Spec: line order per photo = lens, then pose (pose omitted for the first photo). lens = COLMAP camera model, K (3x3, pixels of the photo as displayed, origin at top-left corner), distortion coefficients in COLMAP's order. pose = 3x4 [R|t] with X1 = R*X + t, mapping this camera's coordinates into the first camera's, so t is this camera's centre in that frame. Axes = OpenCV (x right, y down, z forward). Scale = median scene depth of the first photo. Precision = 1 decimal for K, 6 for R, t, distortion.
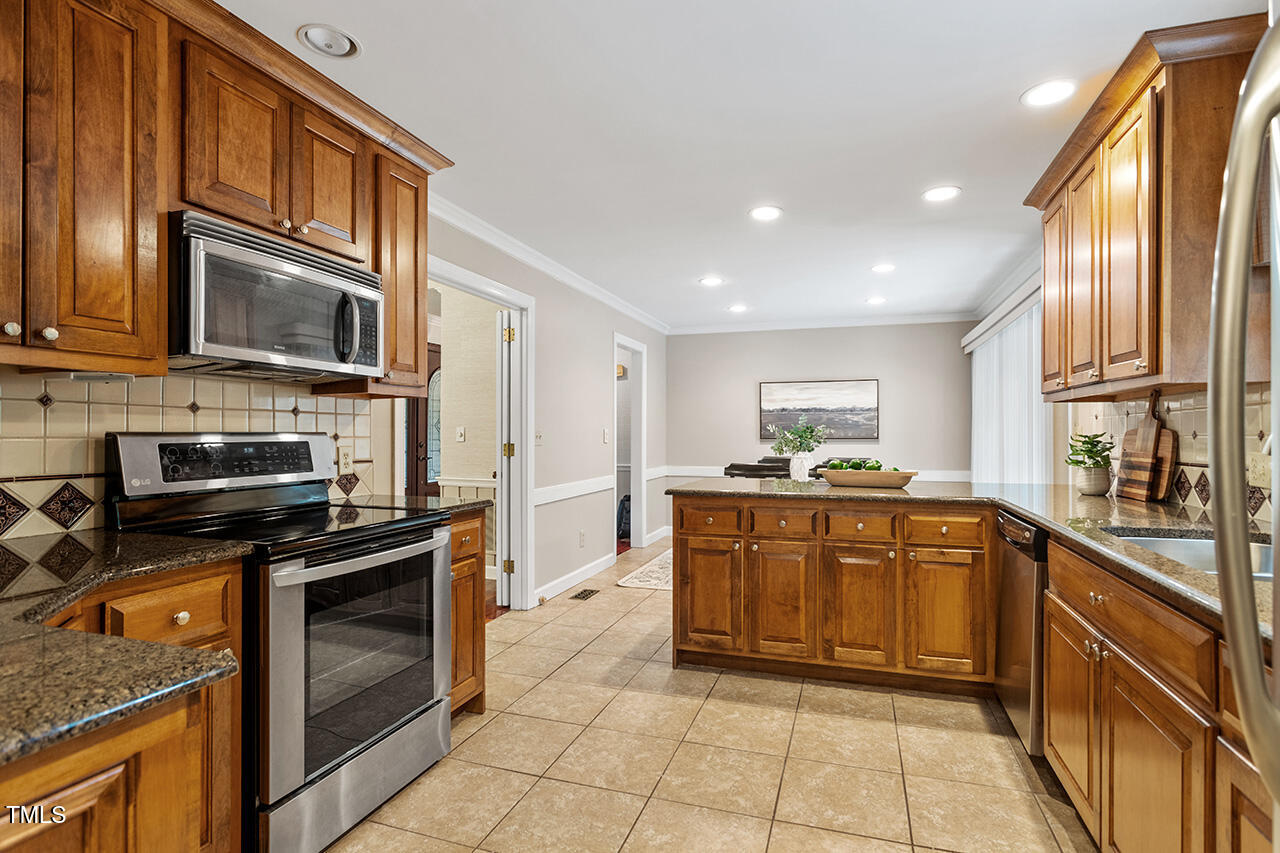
lens RADIAL K [[618.0, 0, 641.9], [0, 618.0, 431.5], [0, 0, 1]] dist [-0.001610, -0.000245]
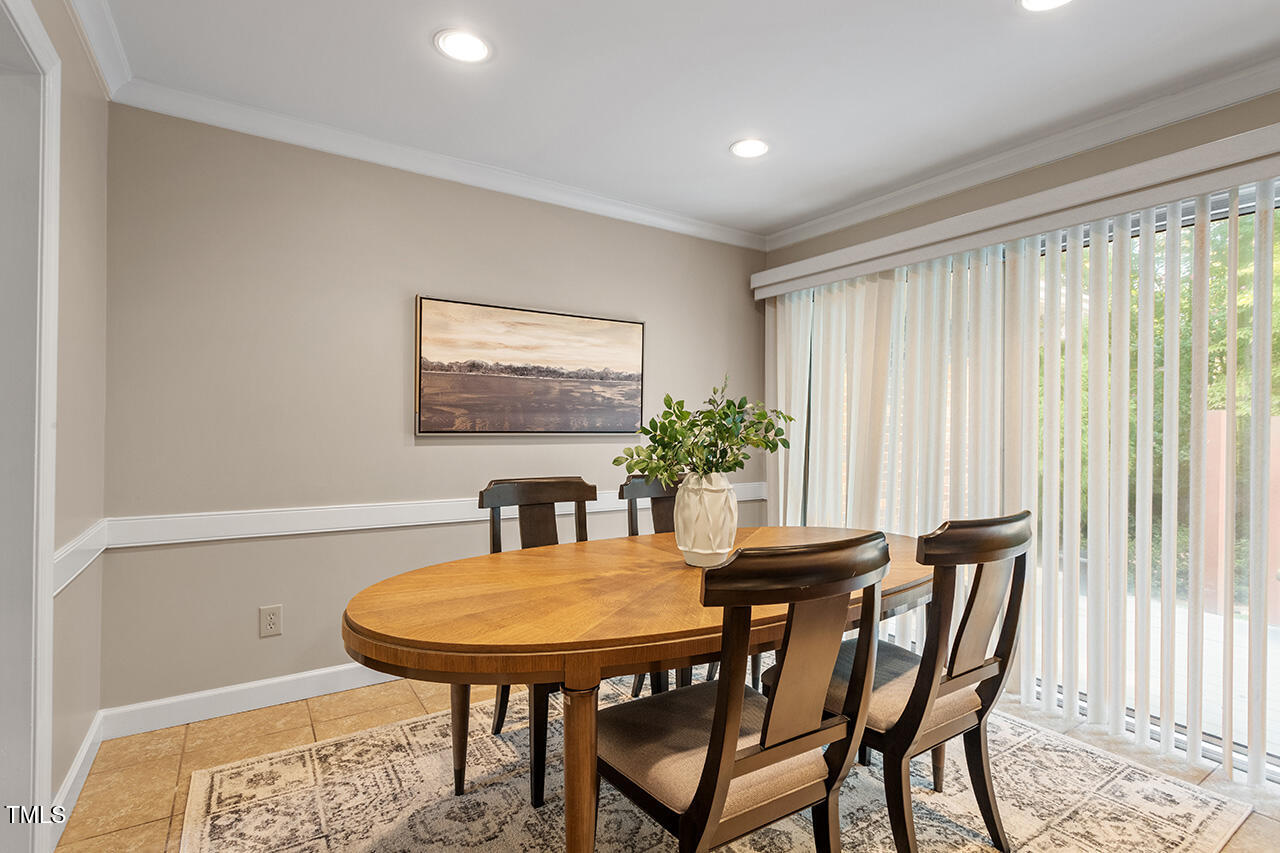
lens RADIAL K [[620.1, 0, 646.6], [0, 620.1, 426.3], [0, 0, 1]] dist [0.004246, 0.000831]
pose [[0.603032, 0.009769, 0.797657, -0.051392], [-0.017710, 0.999843, 0.001144, 0.005450], [-0.797520, -0.014816, 0.603110, 0.641760]]
